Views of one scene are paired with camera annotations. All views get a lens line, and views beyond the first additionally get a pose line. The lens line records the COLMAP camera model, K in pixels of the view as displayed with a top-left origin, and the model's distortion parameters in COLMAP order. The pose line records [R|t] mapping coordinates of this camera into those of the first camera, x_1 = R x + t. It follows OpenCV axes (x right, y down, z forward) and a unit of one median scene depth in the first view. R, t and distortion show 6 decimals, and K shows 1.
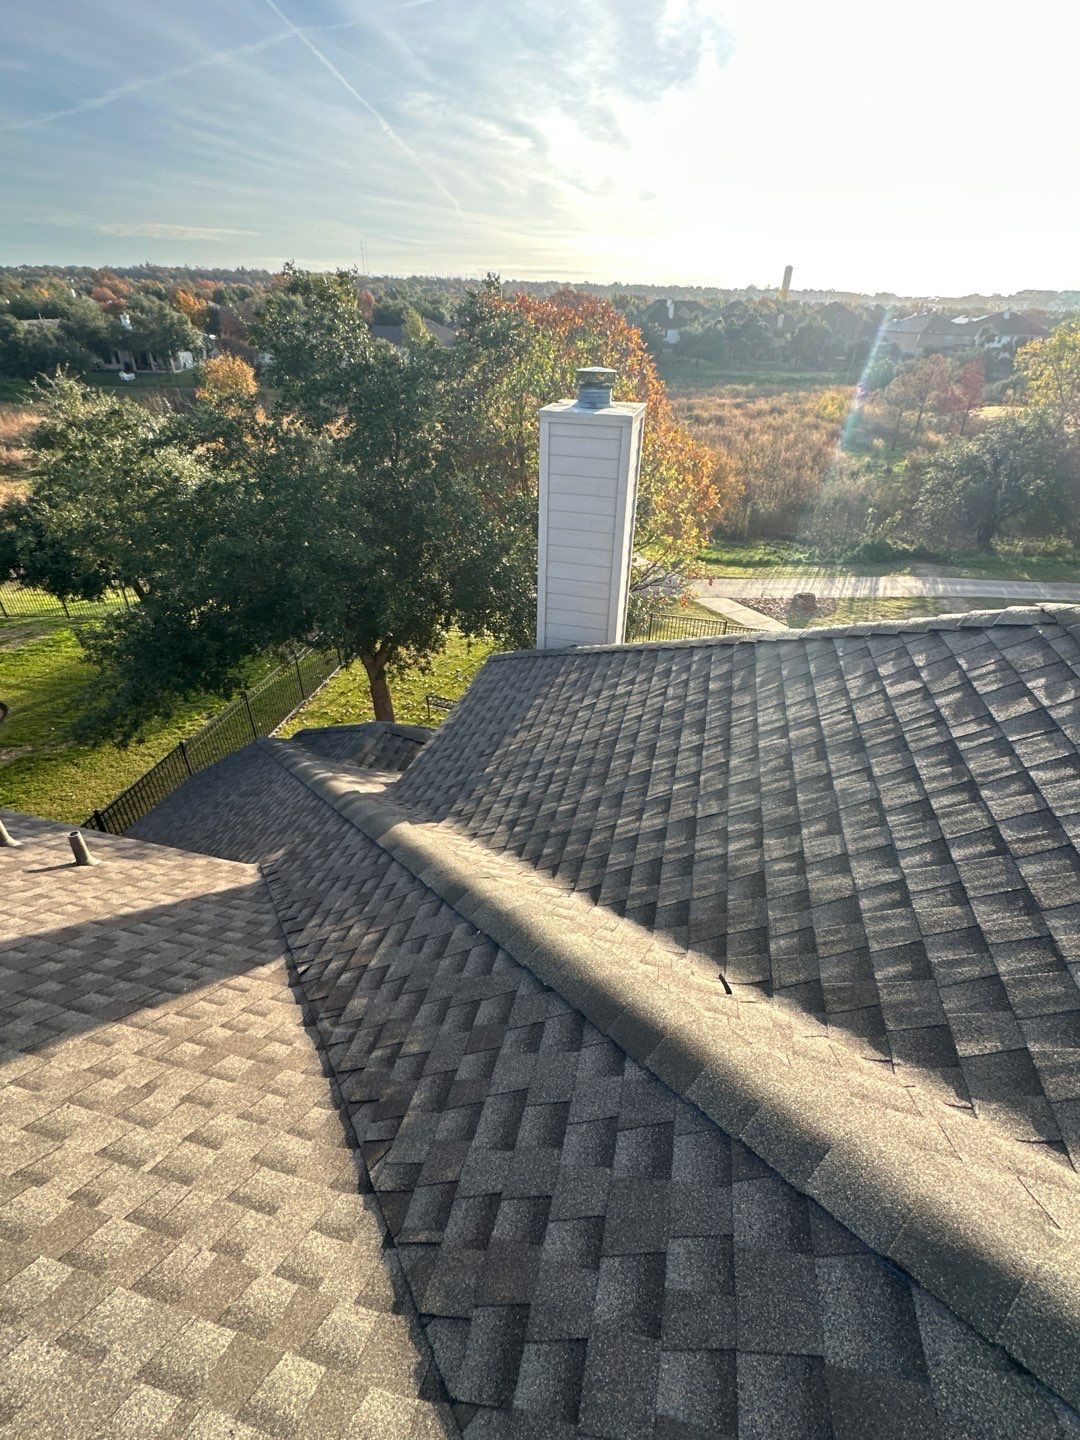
lens RADIAL K [[661.9, 0, 542.1], [0, 661.9, 720.1], [0, 0, 1]] dist [-0.000679, -0.001672]
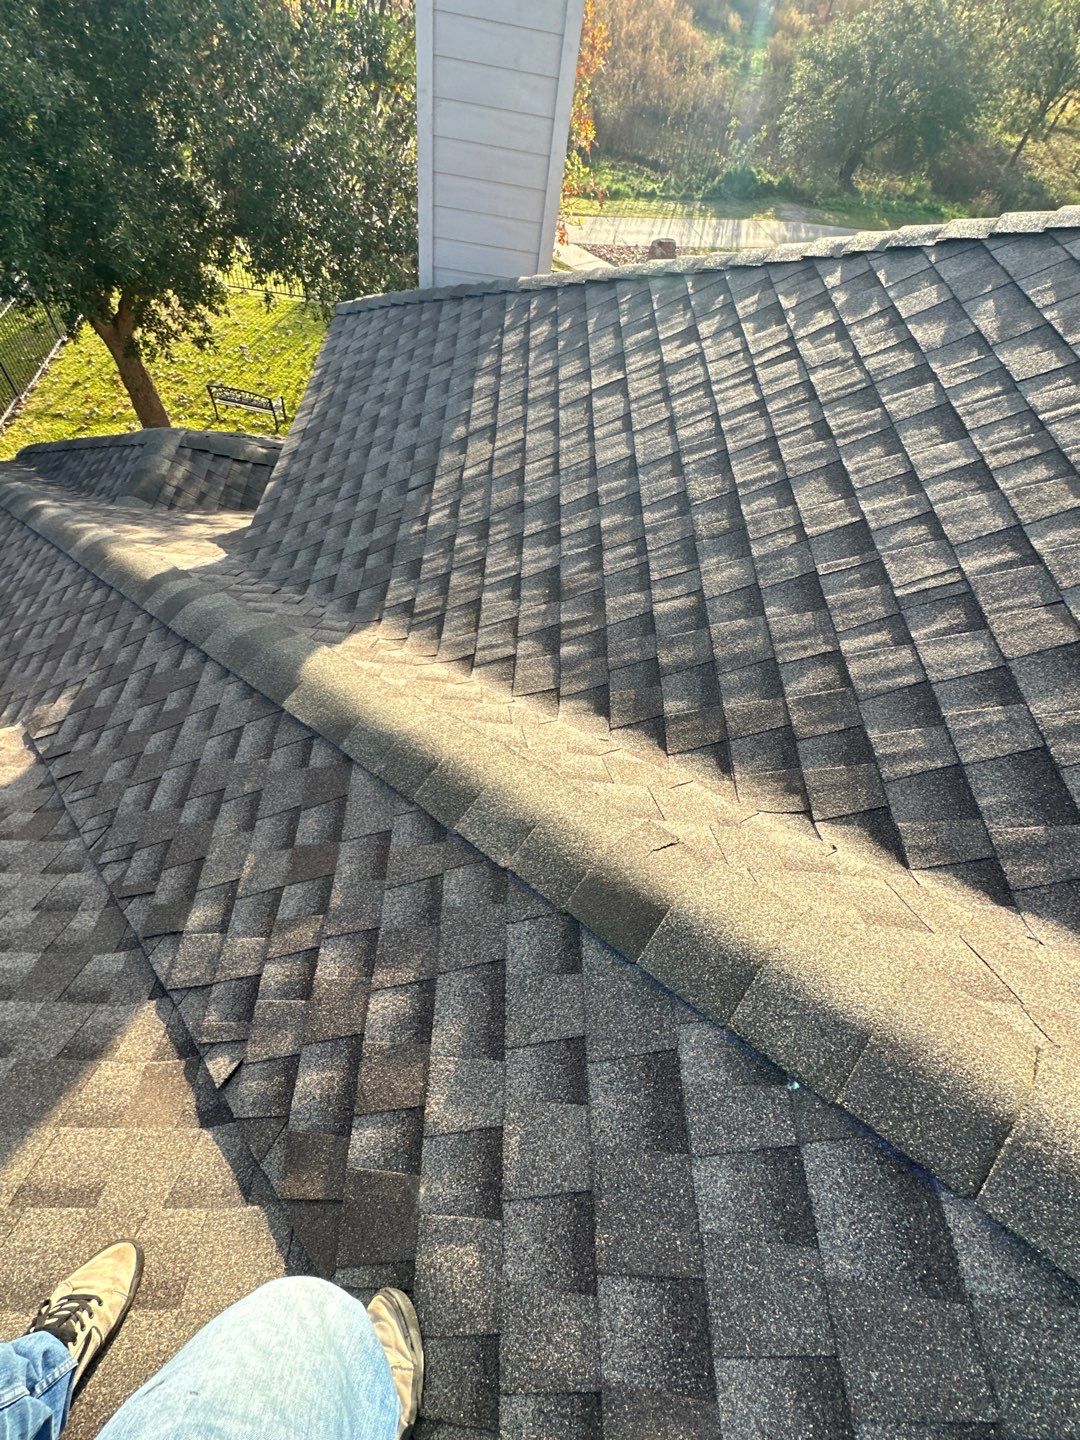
lens RADIAL K [[665.1, 0, 540.0], [0, 665.1, 720.0], [0, 0, 1]] dist [-0.003671, -0.000600]
pose [[0.963322, -0.135677, 0.231524, -0.162785], [0.026274, 0.906311, 0.421794, -0.005336], [-0.267060, -0.400241, 0.876633, 0.460804]]
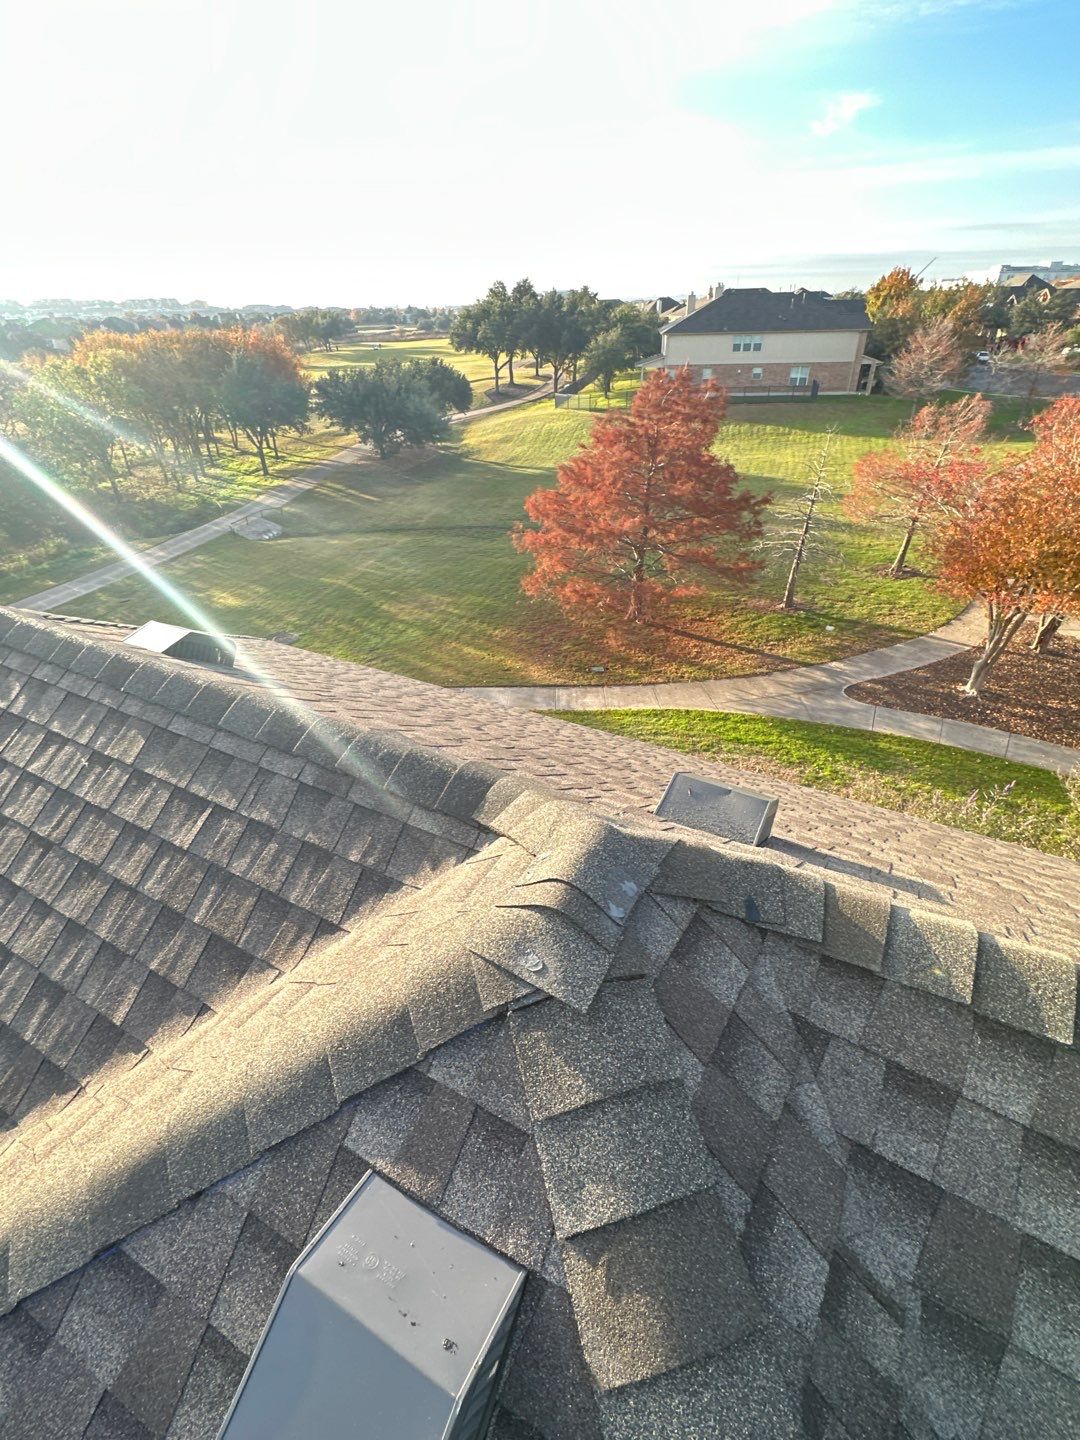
lens RADIAL K [[663.8, 0, 542.4], [0, 663.8, 721.1], [0, 0, 1]] dist [-0.002992, -0.000016]
pose [[0.261774, -0.534956, 0.803304, 0.079419], [0.540877, 0.770656, 0.336958, 0.051987], [-0.799328, 0.346282, 0.491083, -0.080584]]
